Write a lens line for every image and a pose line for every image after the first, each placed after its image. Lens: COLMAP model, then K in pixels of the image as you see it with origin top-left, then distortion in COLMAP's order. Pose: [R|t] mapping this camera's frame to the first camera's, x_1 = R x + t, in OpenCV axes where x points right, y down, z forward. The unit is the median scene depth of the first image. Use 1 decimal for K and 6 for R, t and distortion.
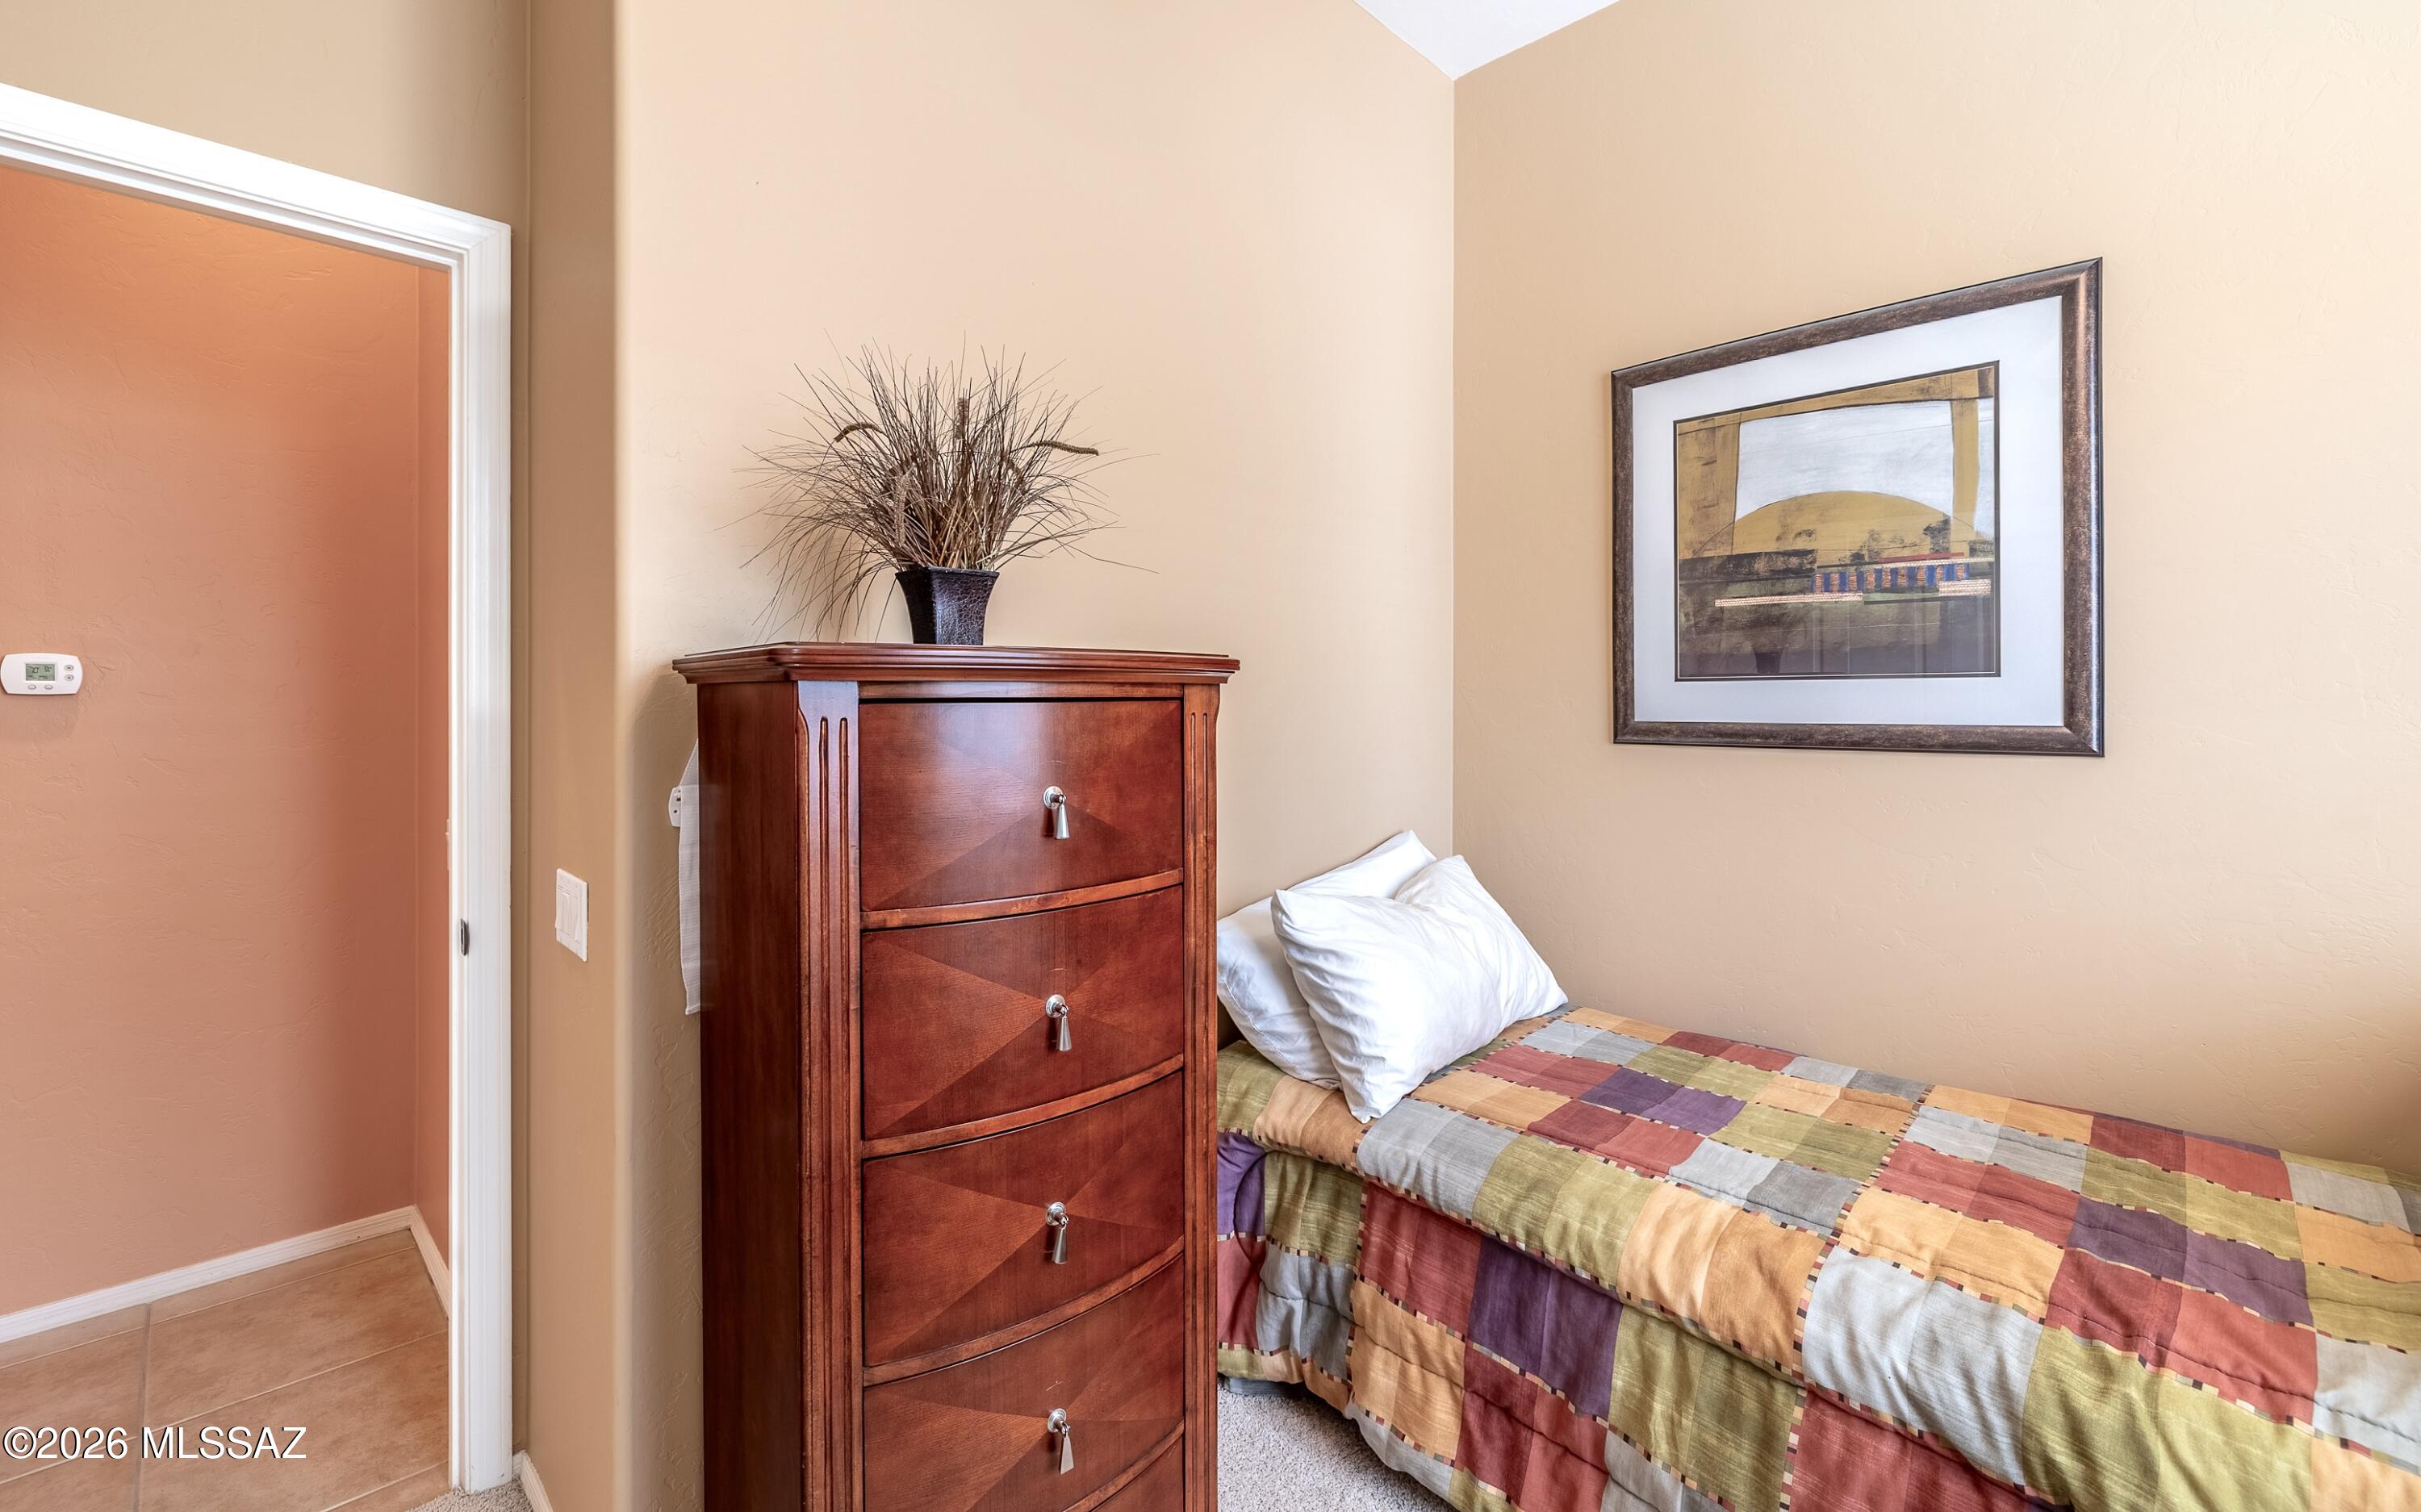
lens RADIAL K [[1047.0, 0, 1243.6], [0, 1047.0, 683.5], [0, 0, 1]] dist [-0.000822, -0.000320]
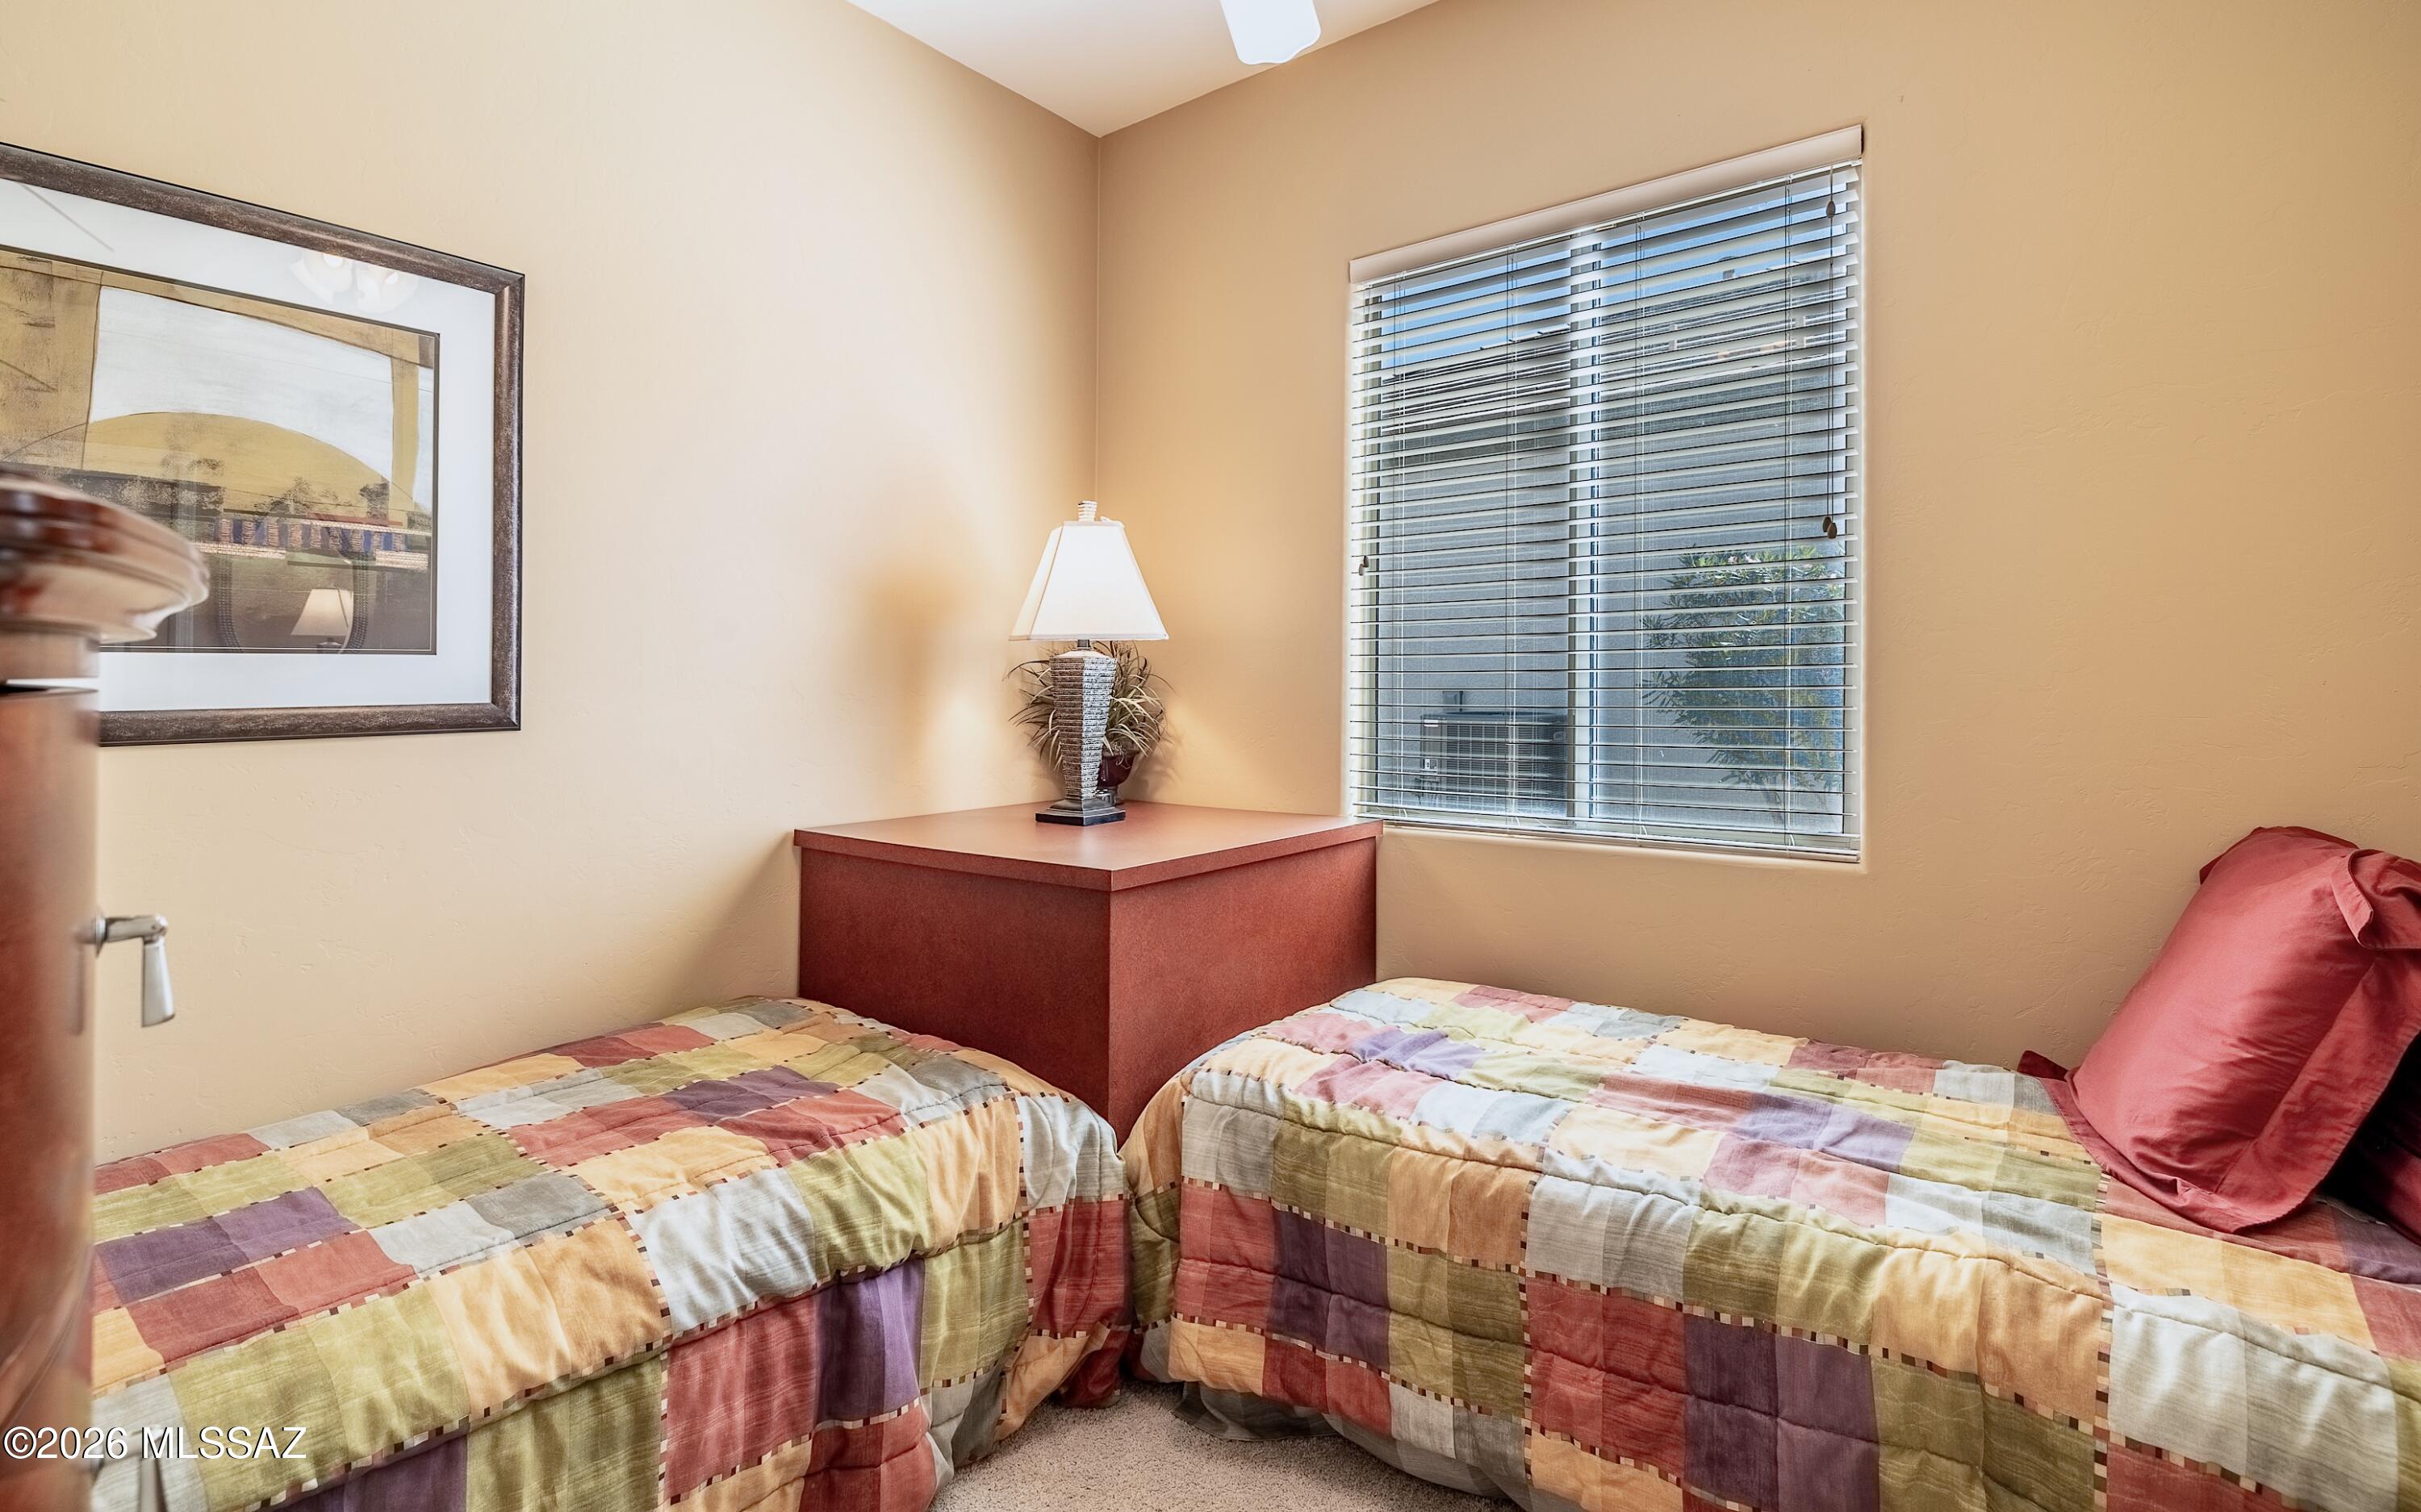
lens RADIAL K [[1126.5, 0, 1205.3], [0, 1126.5, 663.8], [0, 0, 1]] dist [-0.000186, 0.000218]
pose [[-0.106105, 0.008679, 0.994317, -0.487874], [-0.015224, 0.999831, -0.010352, 0.002511], [-0.994238, -0.016236, -0.105955, 0.468578]]
